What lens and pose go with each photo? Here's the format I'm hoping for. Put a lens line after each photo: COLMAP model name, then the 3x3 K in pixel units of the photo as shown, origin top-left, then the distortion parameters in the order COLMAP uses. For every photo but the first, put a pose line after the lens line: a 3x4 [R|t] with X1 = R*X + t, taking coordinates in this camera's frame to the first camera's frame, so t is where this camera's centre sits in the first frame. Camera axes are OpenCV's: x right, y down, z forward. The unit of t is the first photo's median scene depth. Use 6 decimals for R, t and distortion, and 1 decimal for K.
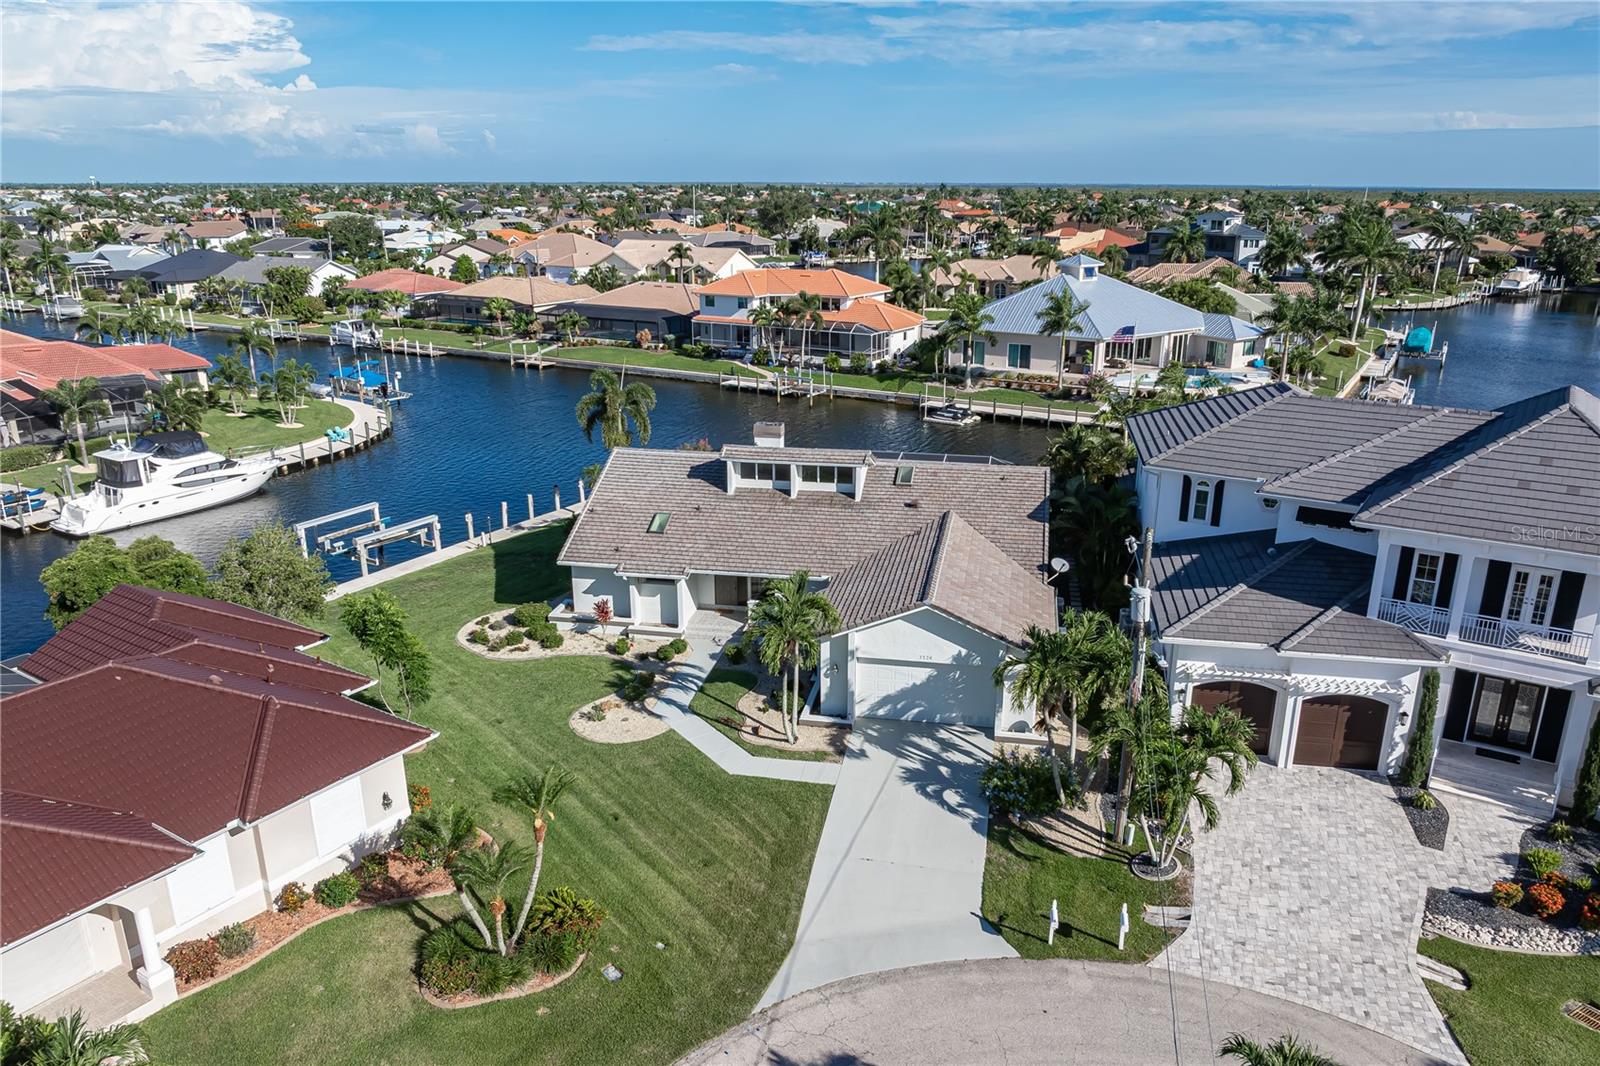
lens RADIAL K [[1116.5, 0, 807.2], [0, 1116.5, 601.0], [0, 0, 1]] dist [-0.016780, 0.003574]
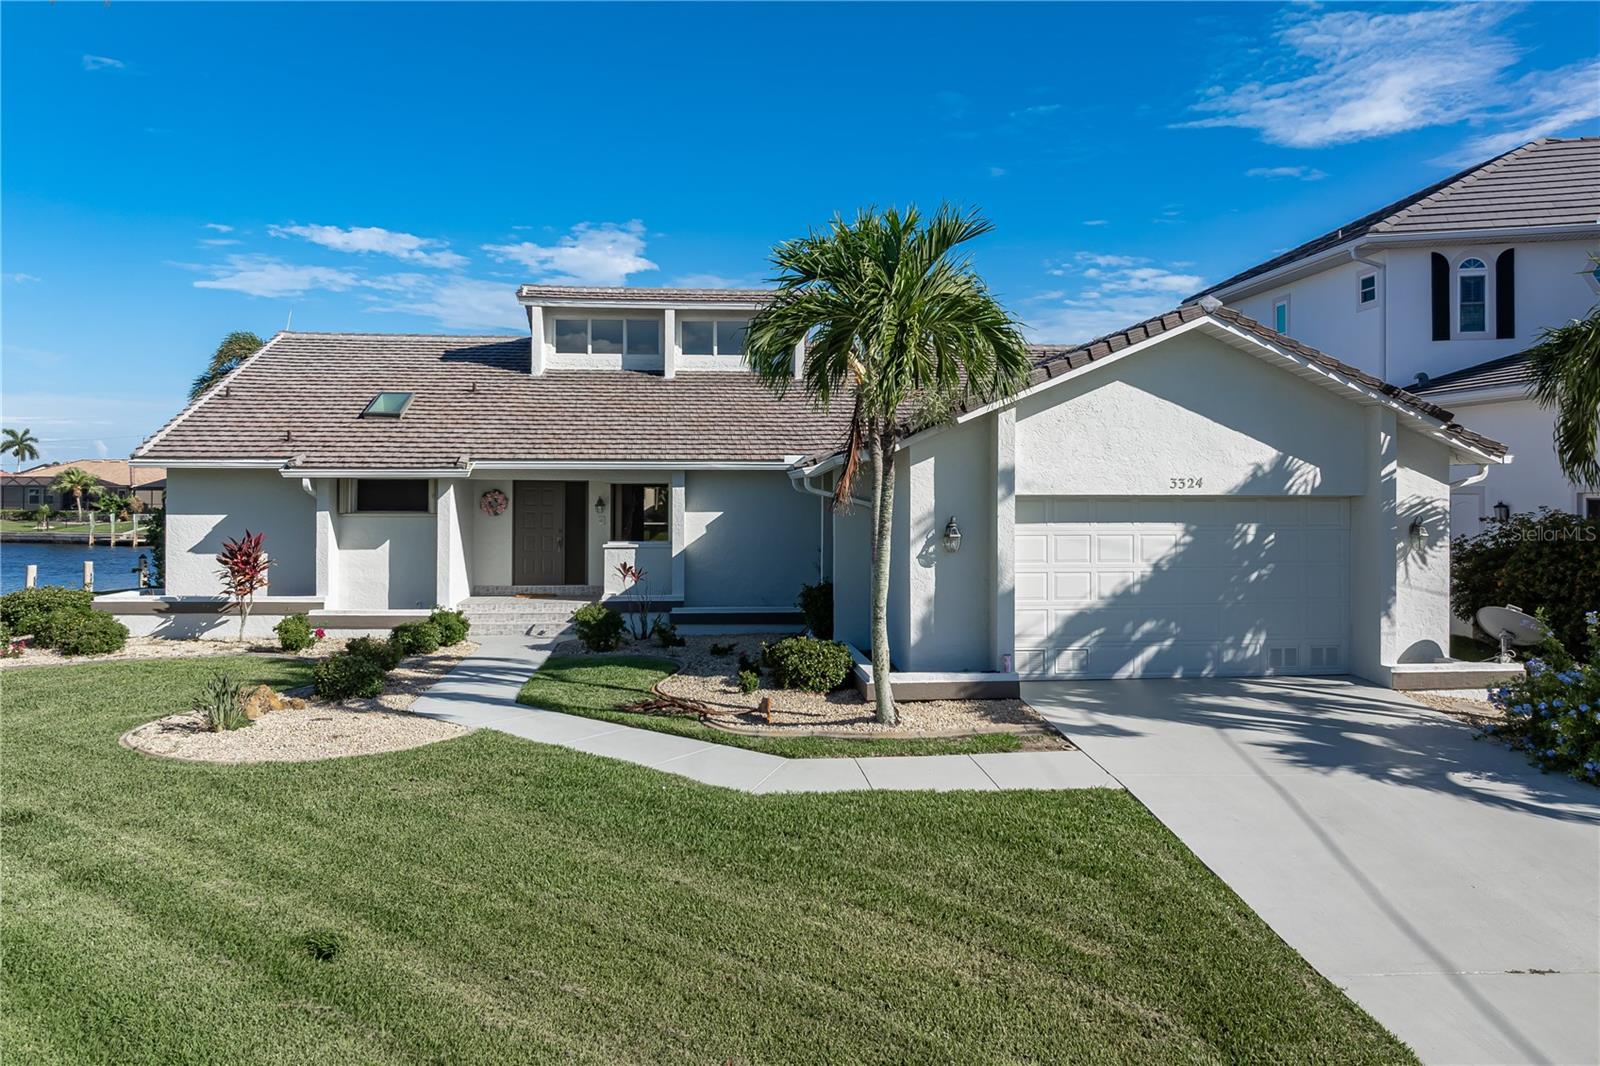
lens RADIAL K [[1154.0, 0, 798.4], [0, 1154.0, 488.5], [0, 0, 1]] dist [-0.024683, -0.003113]
pose [[0.957951, 0.006594, 0.286857, -0.104898], [0.096406, 0.934221, -0.343419, 0.136758], [-0.270252, 0.356634, 0.894302, 0.537973]]
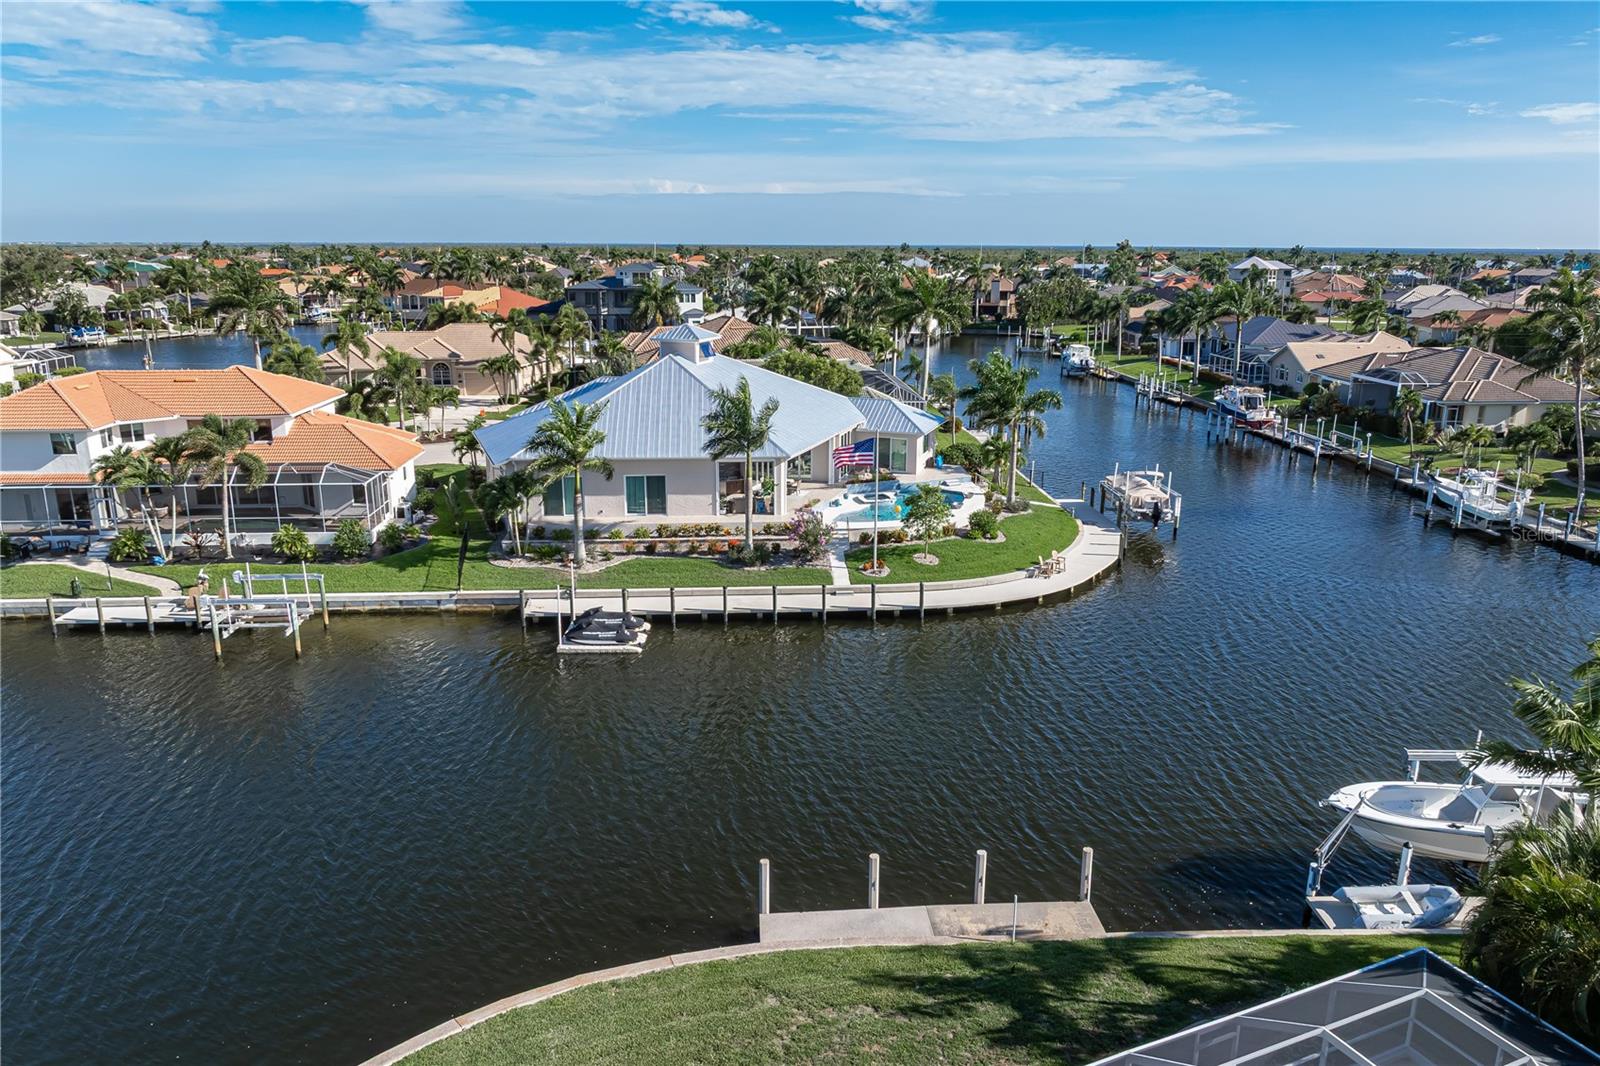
lens RADIAL K [[1119.0, 0, 799.5], [0, 1119.0, 549.5], [0, 0, 1]] dist [-0.023770, 0.007002]
pose [[0.821539, -0.150343, 0.549973, -0.166594], [0.199205, 0.979504, -0.029806, -0.343701], [-0.534220, 0.134044, 0.834650, 1.005179]]
